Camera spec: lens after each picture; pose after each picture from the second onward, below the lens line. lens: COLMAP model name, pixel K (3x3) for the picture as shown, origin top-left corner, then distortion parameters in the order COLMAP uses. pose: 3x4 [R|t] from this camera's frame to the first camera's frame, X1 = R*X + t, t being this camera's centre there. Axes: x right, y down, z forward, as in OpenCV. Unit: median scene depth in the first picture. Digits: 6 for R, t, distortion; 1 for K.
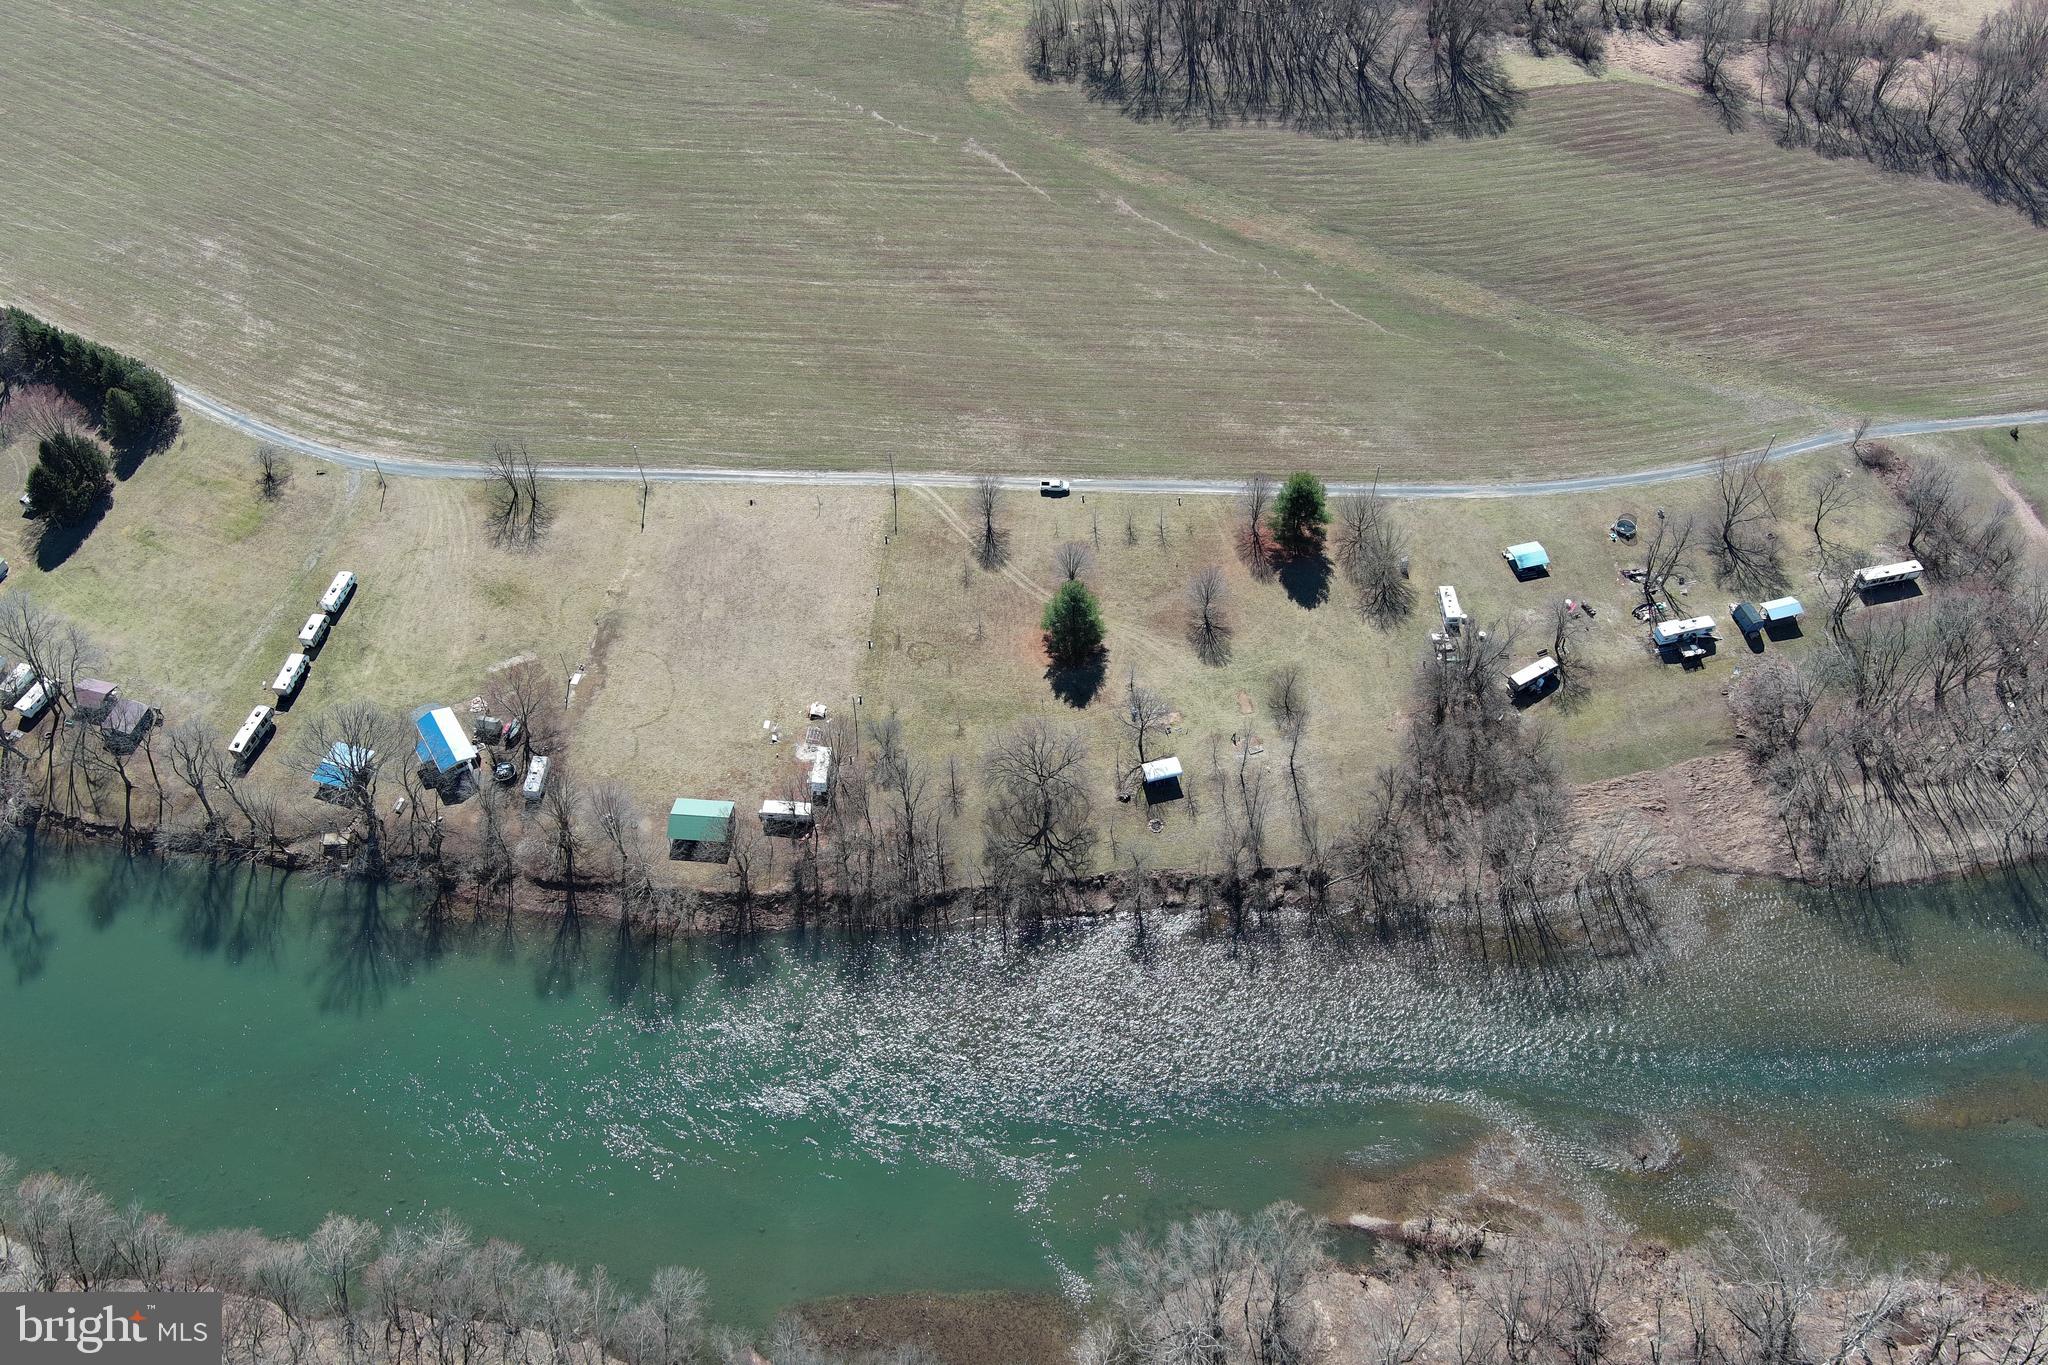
lens RADIAL K [[1602.9, 0, 1019.2], [0, 1602.9, 672.6], [0, 0, 1]] dist [0.043987, -0.072568]
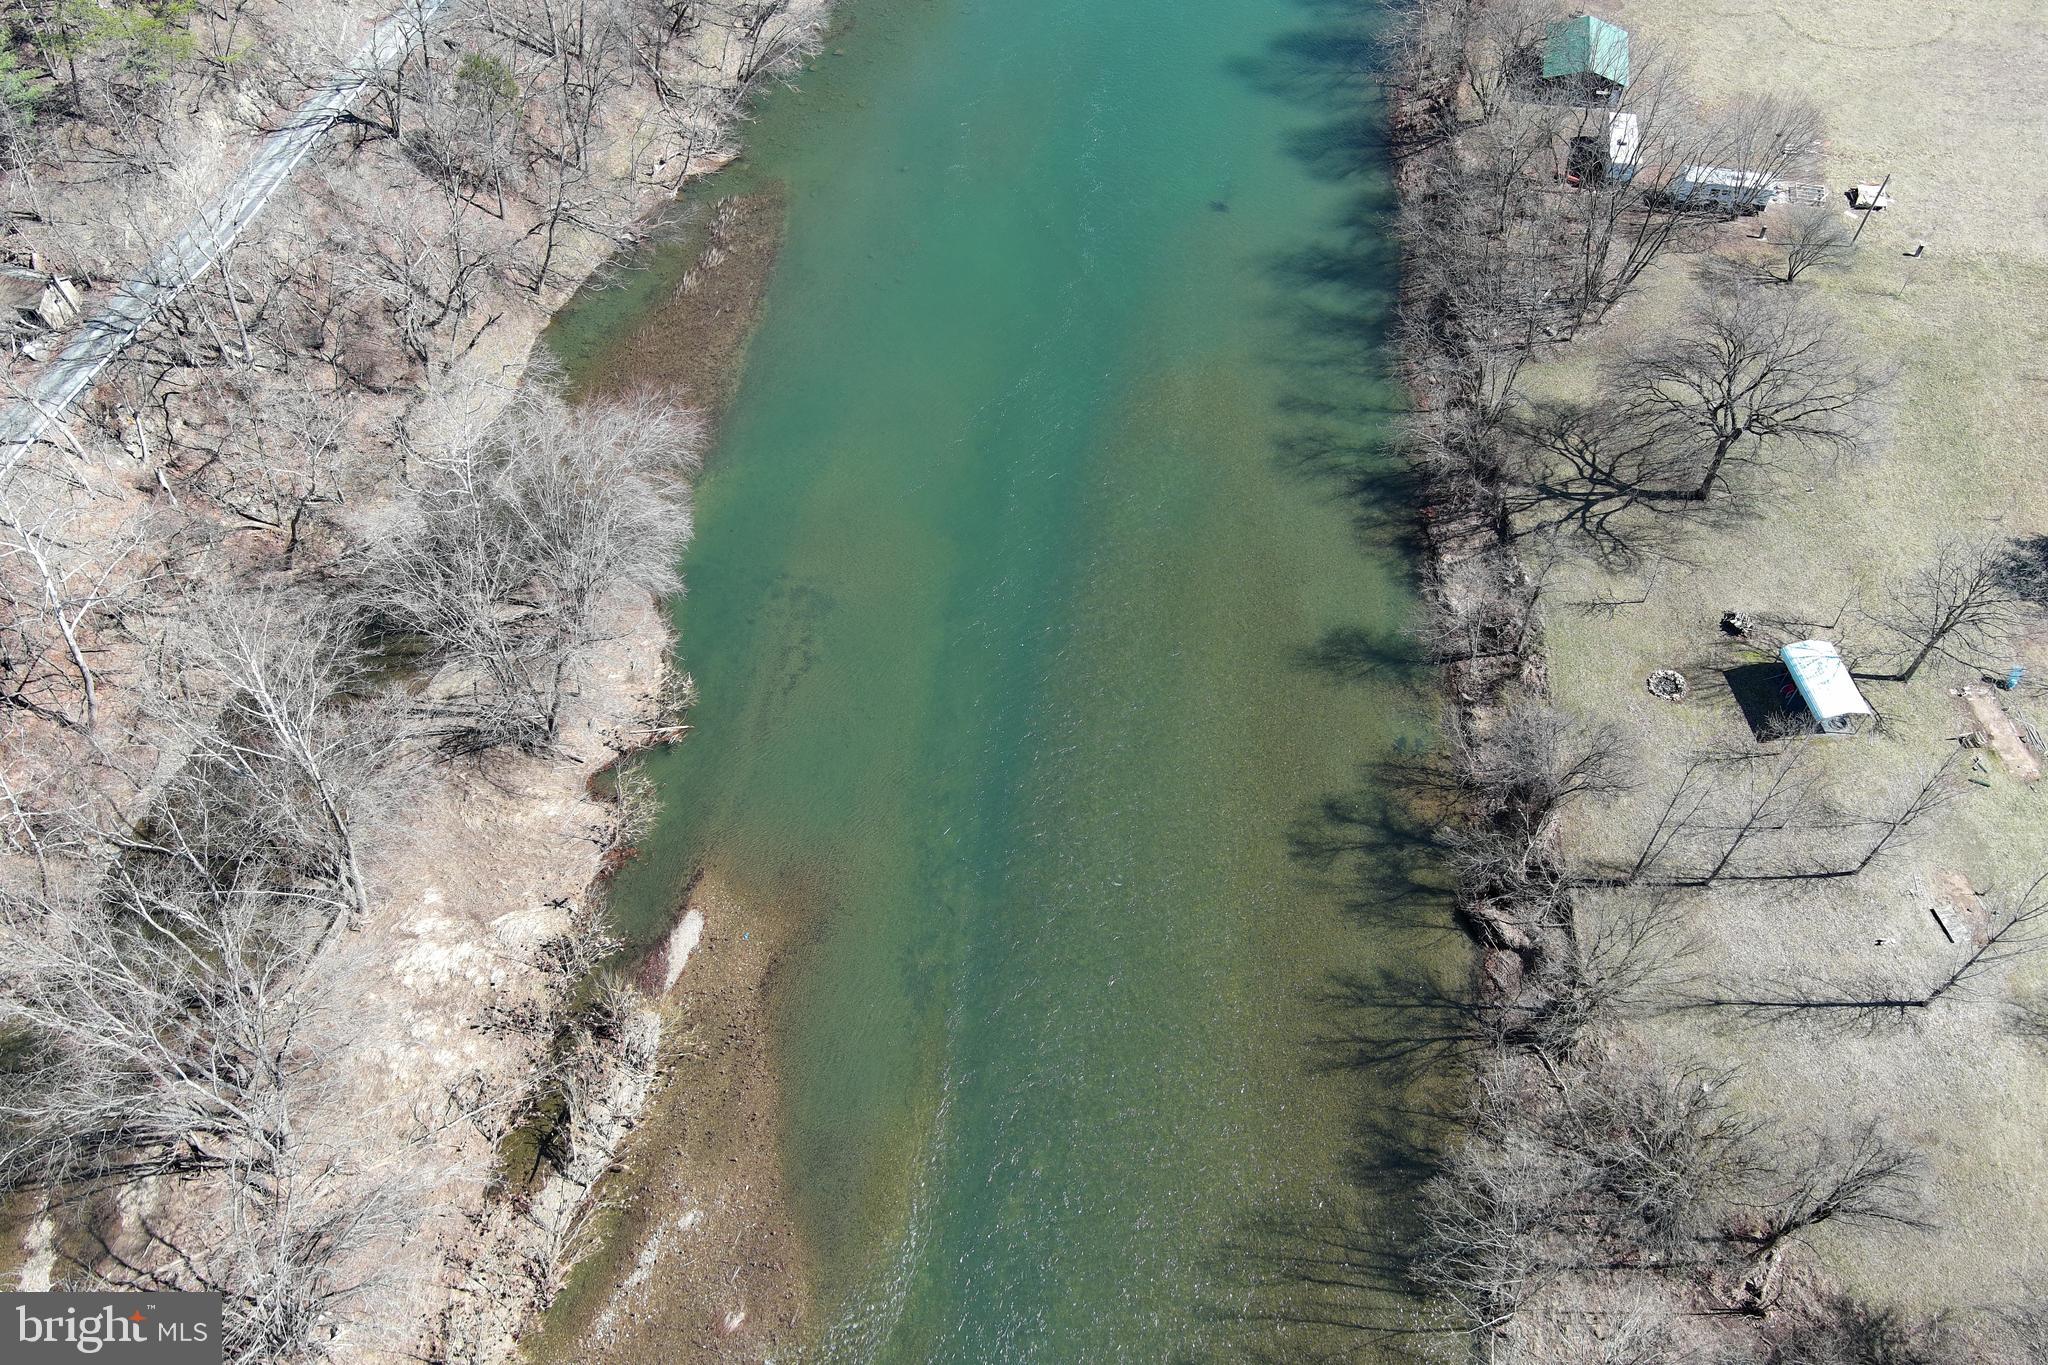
lens RADIAL K [[1577.1, 0, 1021.0], [0, 1577.1, 686.8], [0, 0, 1]] dist [0.030203, -0.036705]
pose [[-0.134687, 0.790638, -0.597286, 0.325450], [-0.768646, 0.297040, 0.566525, -0.008268], [0.625334, 0.535406, 0.567714, 0.601562]]
